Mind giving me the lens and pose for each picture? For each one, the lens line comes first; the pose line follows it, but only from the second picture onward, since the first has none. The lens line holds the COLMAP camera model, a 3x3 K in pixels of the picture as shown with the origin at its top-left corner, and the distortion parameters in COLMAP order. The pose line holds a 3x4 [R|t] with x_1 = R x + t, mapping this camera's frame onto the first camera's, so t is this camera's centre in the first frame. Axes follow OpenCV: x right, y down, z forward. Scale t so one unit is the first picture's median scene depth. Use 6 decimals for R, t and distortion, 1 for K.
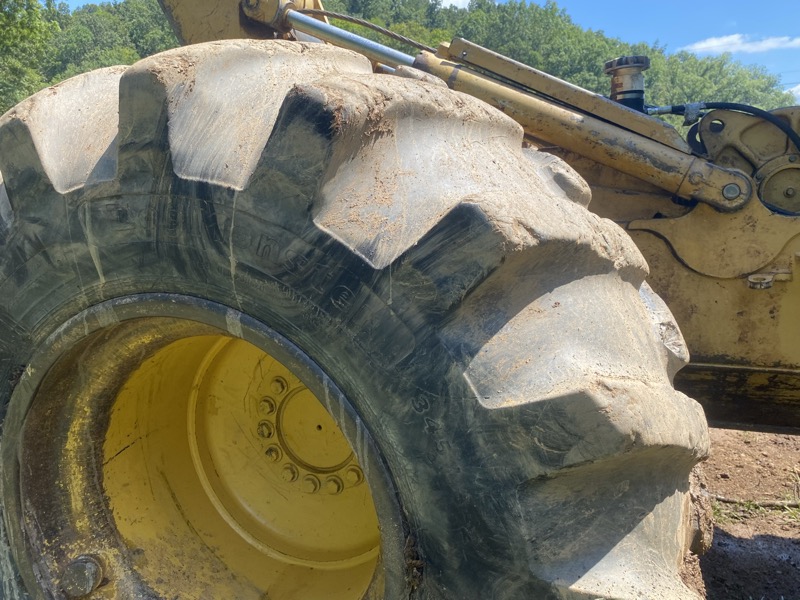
lens RADIAL K [[604.2, 0, 400.0], [0, 604.2, 300.0], [0, 0, 1]] dist [0.050214, -0.054885]
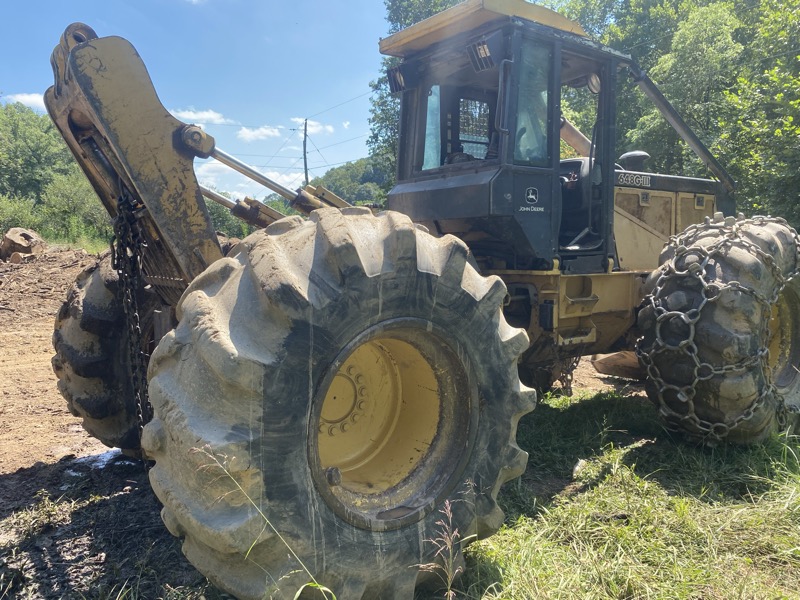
lens RADIAL K [[604.2, 0, 400.0], [0, 604.2, 300.0], [0, 0, 1]] dist [0.050214, -0.054885]
pose [[0.563480, -0.042976, 0.825011, -2.531493], [0.117711, 0.992633, -0.028688, -0.013645], [-0.817701, 0.113278, 0.564388, -0.371583]]
